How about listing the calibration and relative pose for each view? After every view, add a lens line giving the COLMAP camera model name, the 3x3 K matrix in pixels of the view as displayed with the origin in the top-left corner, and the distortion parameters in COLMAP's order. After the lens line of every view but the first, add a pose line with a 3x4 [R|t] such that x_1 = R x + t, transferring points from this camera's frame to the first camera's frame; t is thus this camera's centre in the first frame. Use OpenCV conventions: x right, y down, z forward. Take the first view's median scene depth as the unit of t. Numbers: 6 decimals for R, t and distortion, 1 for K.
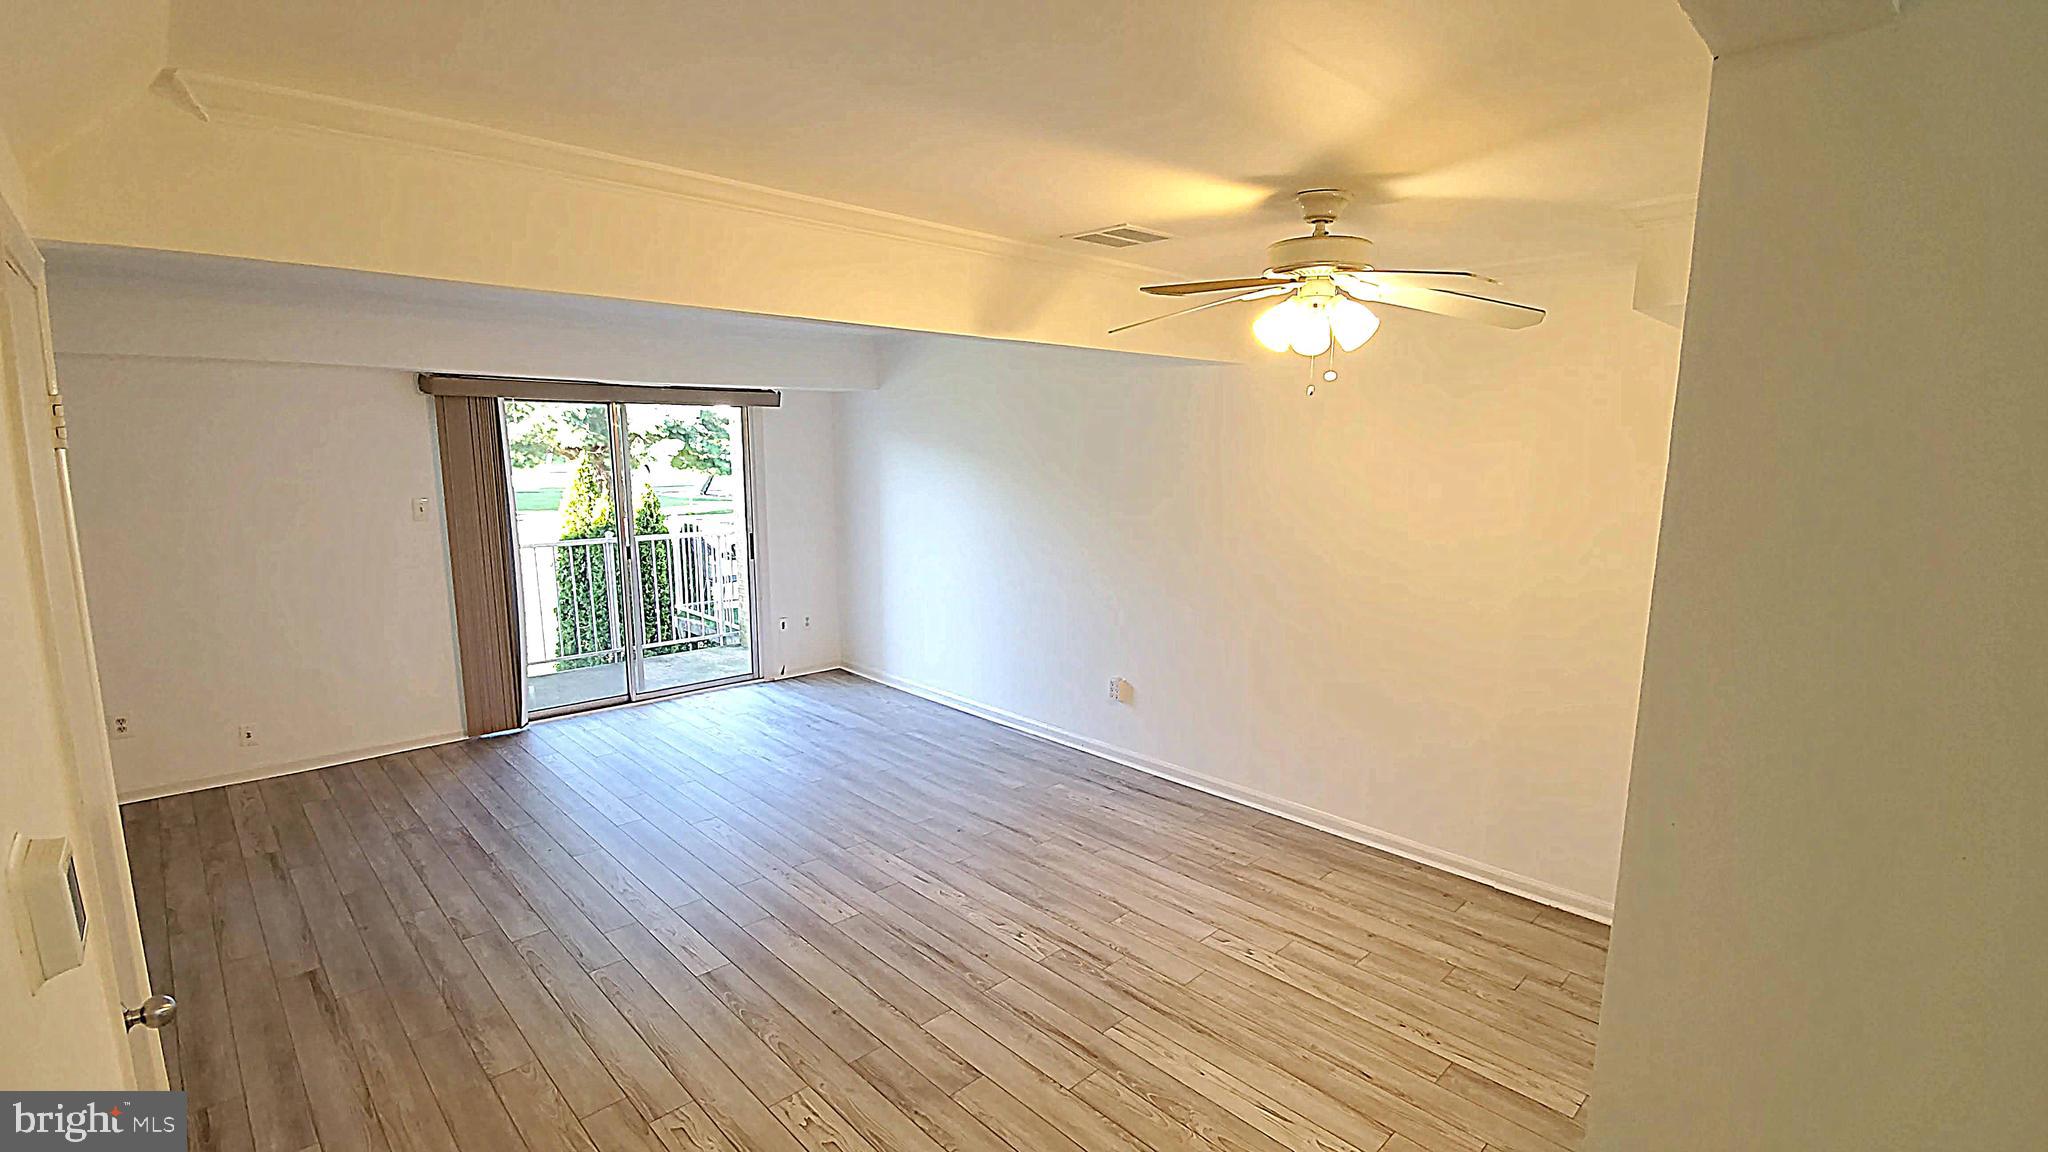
lens RADIAL K [[916.1, 0, 1043.8], [0, 916.1, 597.9], [0, 0, 1]] dist [0.005291, -0.013184]
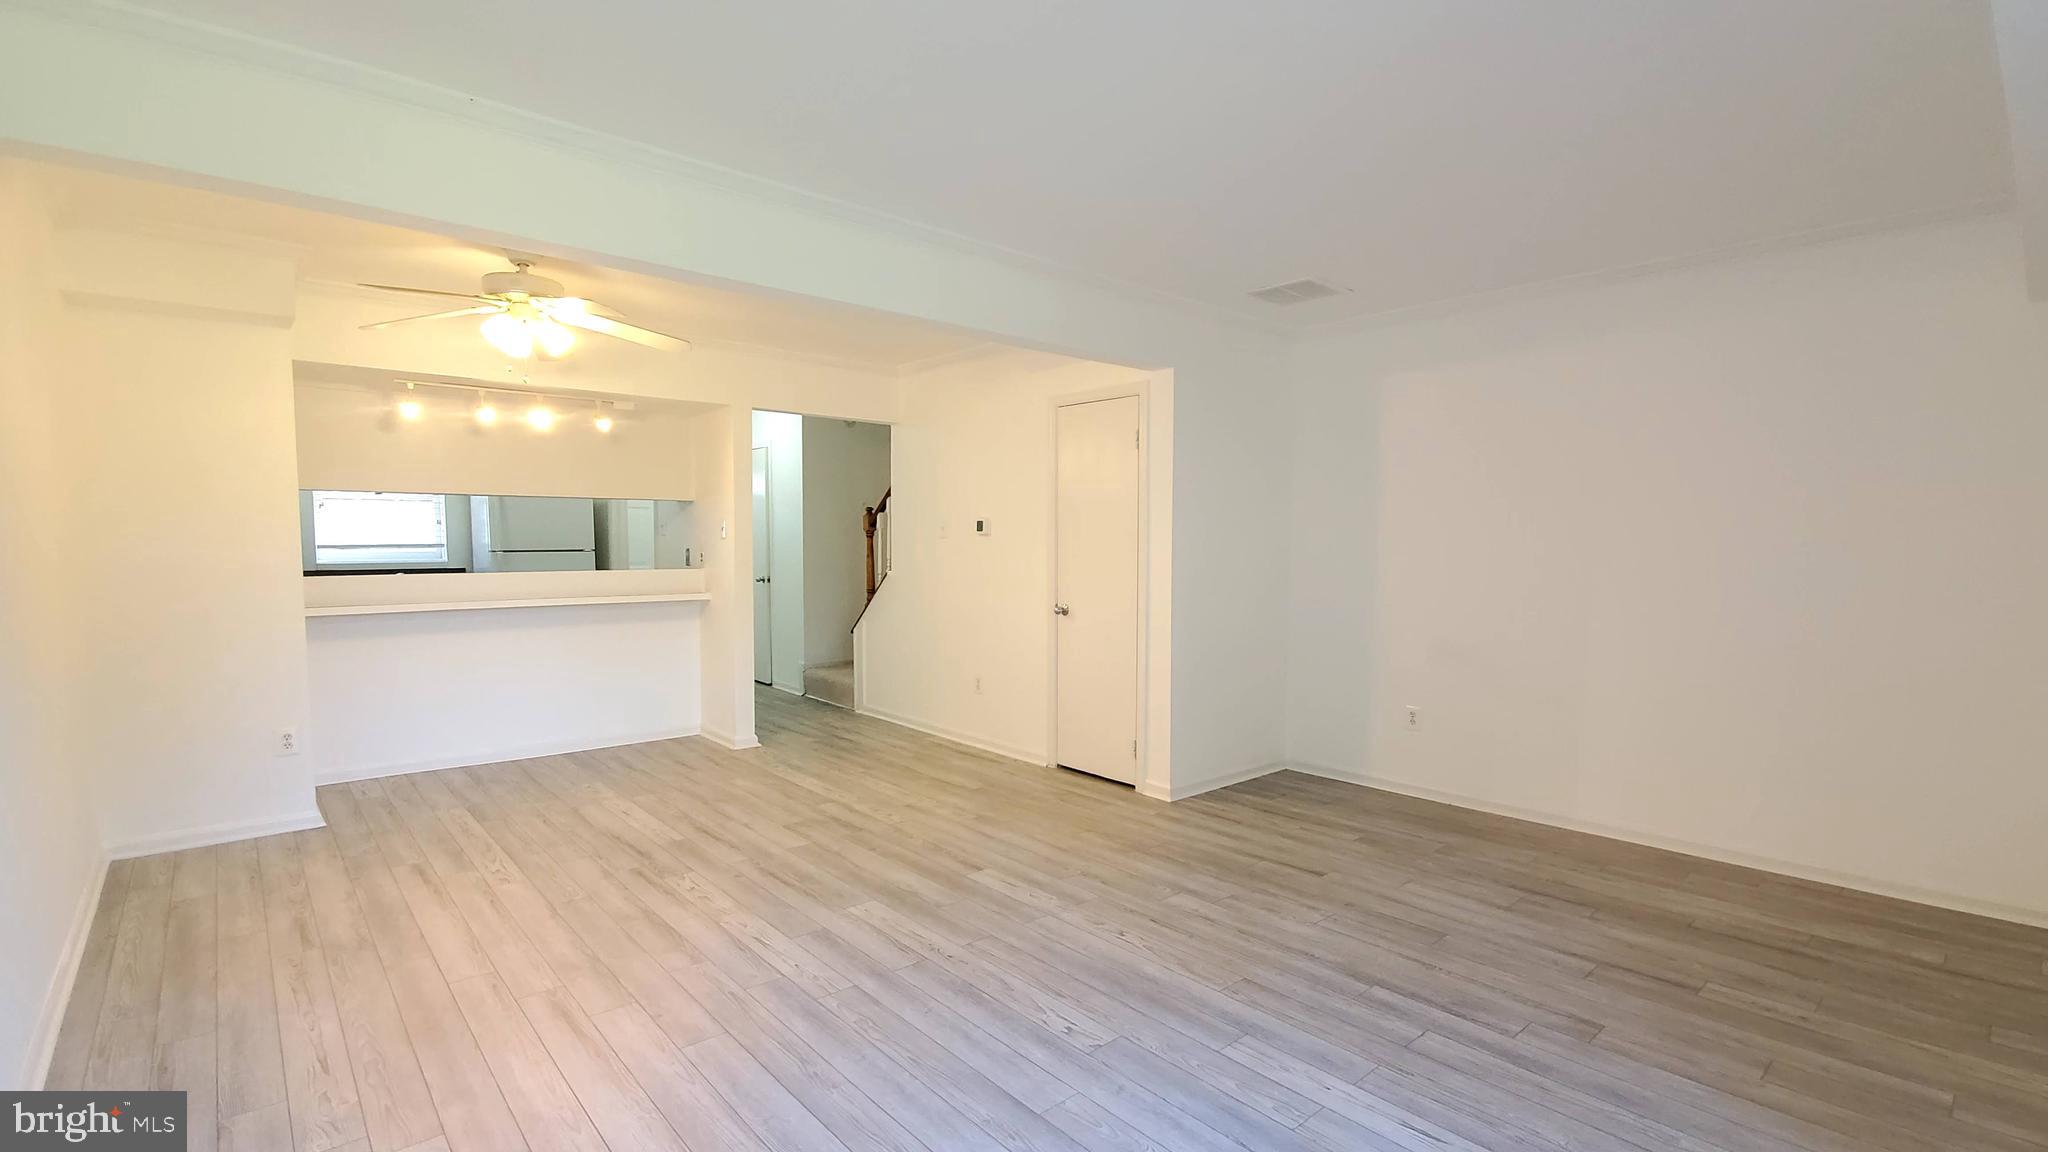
lens RADIAL K [[916.1, 0, 1043.8], [0, 916.1, 597.9], [0, 0, 1]] dist [0.005291, -0.013184]
pose [[-0.998652, -0.019990, 0.047910, -0.415243], [-0.008250, 0.972273, 0.233705, -0.167011], [-0.051254, 0.232995, -0.971126, 1.717909]]
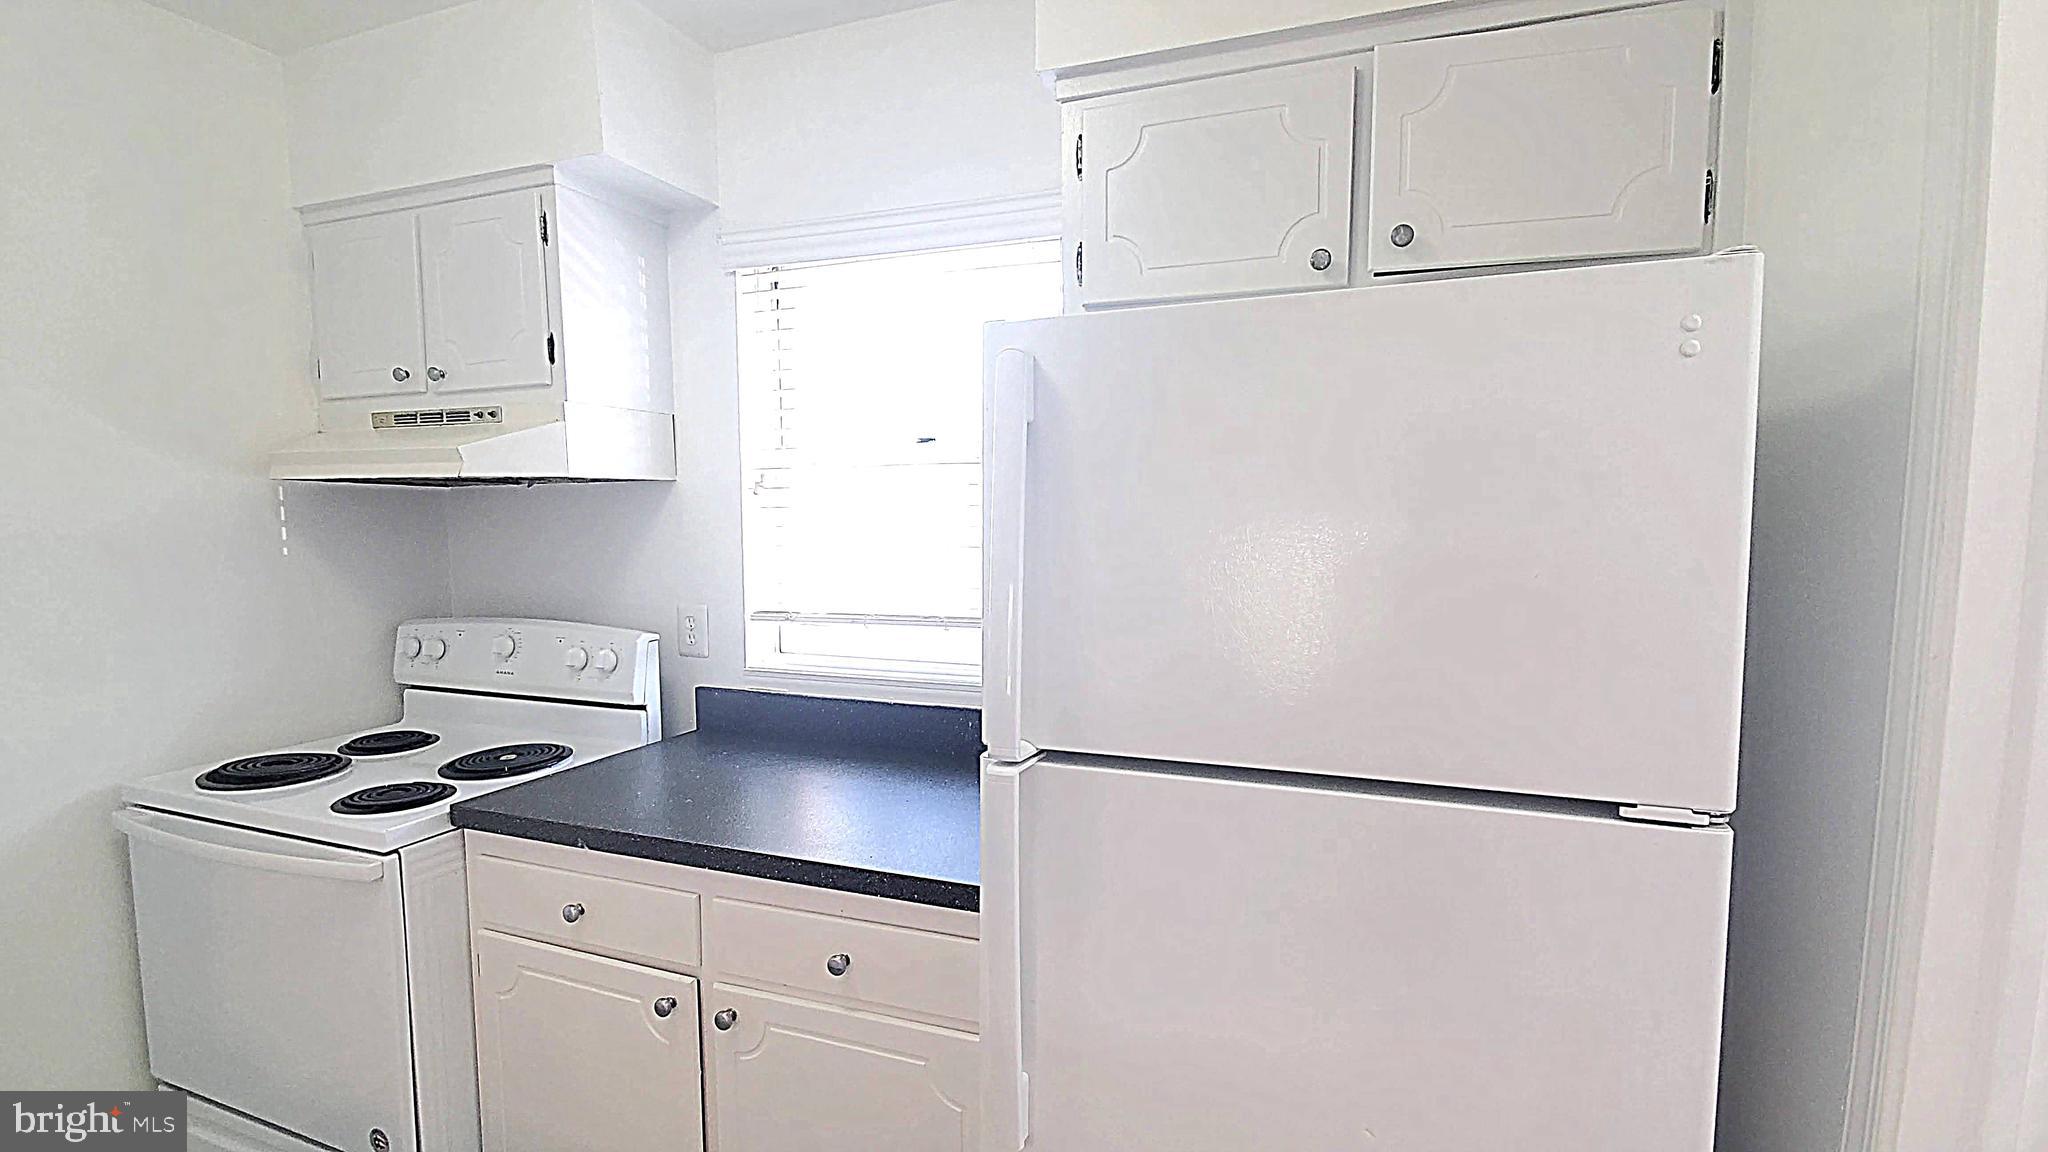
lens RADIAL K [[916.1, 0, 1043.8], [0, 916.1, 597.9], [0, 0, 1]] dist [0.005291, -0.013184]
pose [[-0.387856, -0.079360, 0.918297, 0.515632], [0.152132, 0.977110, 0.148698, 0.099997], [-0.909078, 0.197376, -0.366905, 0.050186]]
